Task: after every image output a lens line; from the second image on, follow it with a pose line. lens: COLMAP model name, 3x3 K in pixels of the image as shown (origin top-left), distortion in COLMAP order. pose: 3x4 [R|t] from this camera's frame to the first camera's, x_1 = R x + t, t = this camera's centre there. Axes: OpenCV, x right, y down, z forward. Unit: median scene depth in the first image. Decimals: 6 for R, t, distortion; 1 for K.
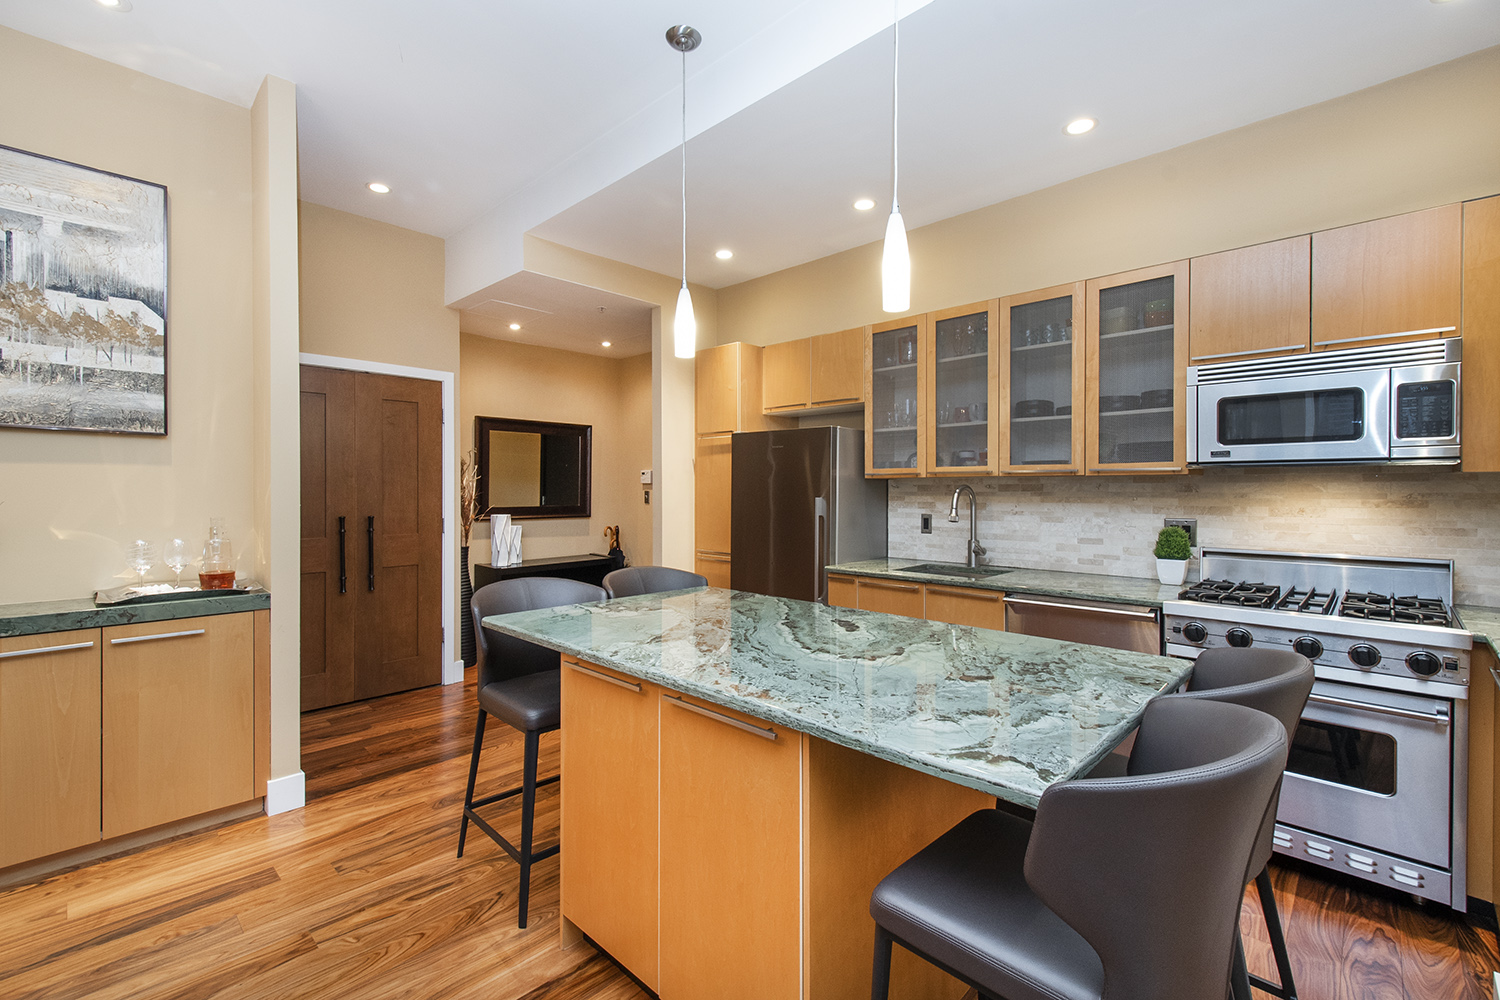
lens RADIAL K [[654.3, 0, 756.0], [0, 654.3, 497.4], [0, 0, 1]] dist [0.016382, -0.006265]
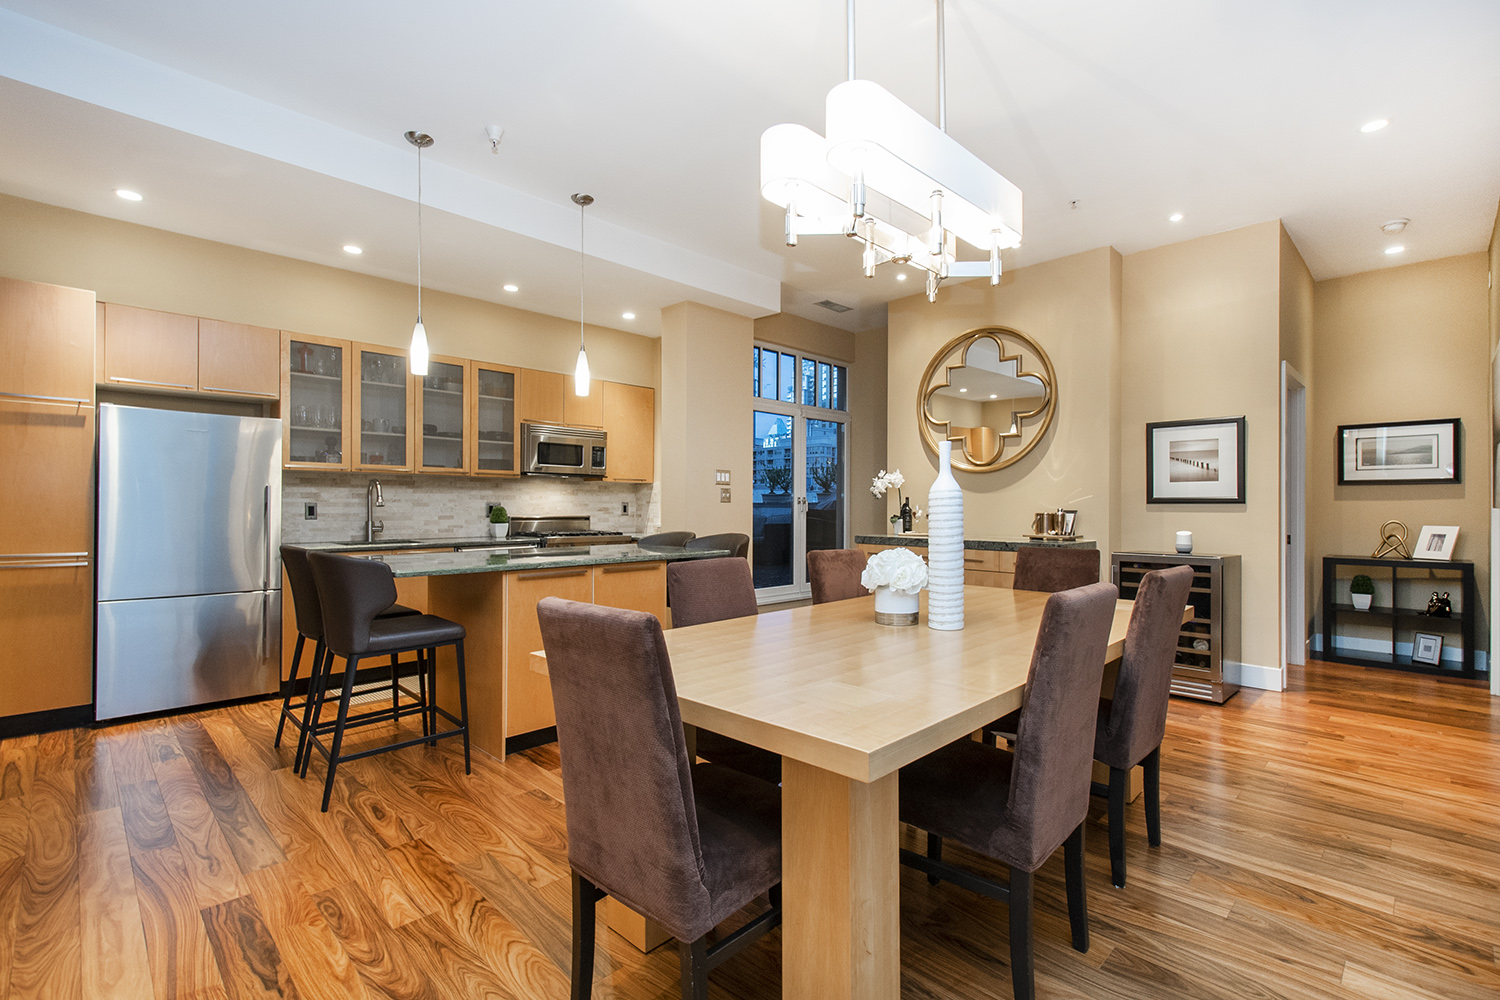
lens RADIAL K [[673.6, 0, 764.6], [0, 673.6, 505.0], [0, 0, 1]] dist [0.016224, -0.007538]
pose [[0.015708, 0.002129, 0.999874, -0.953862], [0.010486, 0.999942, -0.002294, 0.041297], [-0.999822, 0.010521, 0.015685, 0.173747]]
